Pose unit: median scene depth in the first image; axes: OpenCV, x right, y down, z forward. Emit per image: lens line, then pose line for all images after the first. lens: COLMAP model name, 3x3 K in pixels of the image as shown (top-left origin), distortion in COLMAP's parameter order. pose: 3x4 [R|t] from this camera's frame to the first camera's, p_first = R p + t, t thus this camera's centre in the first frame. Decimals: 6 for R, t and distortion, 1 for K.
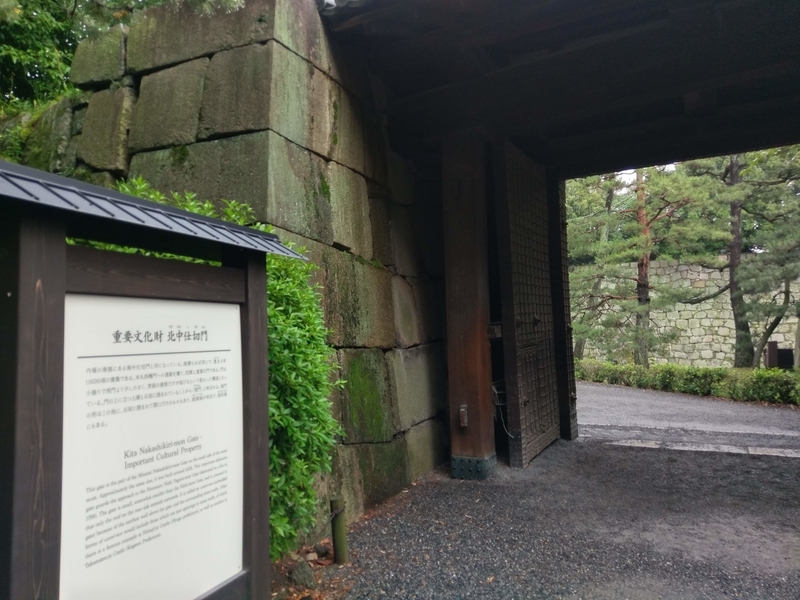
lens RADIAL K [[589.2, 0, 401.8], [0, 589.2, 285.8], [0, 0, 1]] dist [0.021612, -0.005870]
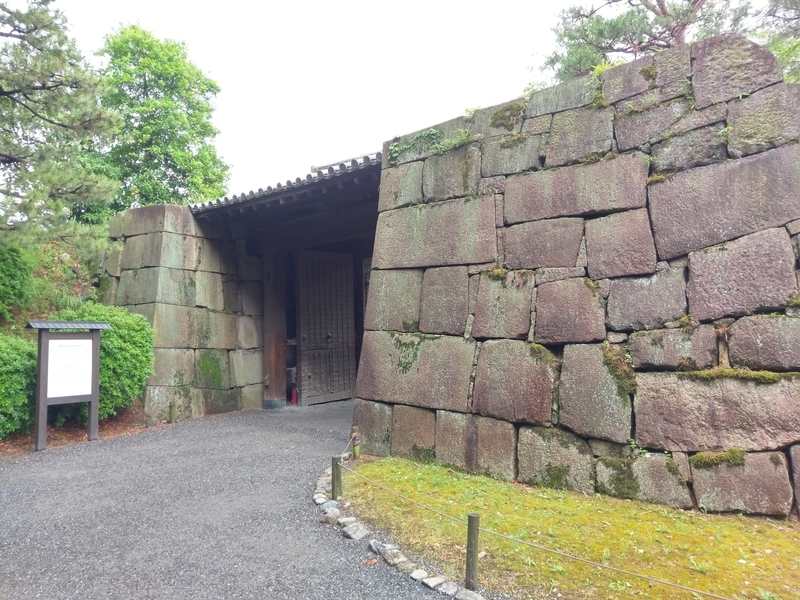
lens RADIAL K [[589.2, 0, 401.8], [0, 589.2, 285.8], [0, 0, 1]] dist [0.021612, -0.005870]
pose [[0.981262, -0.002743, -0.192657, 1.117227], [0.002215, 0.999993, -0.002957, -0.136367], [0.192664, 0.002475, 0.981262, -1.158936]]
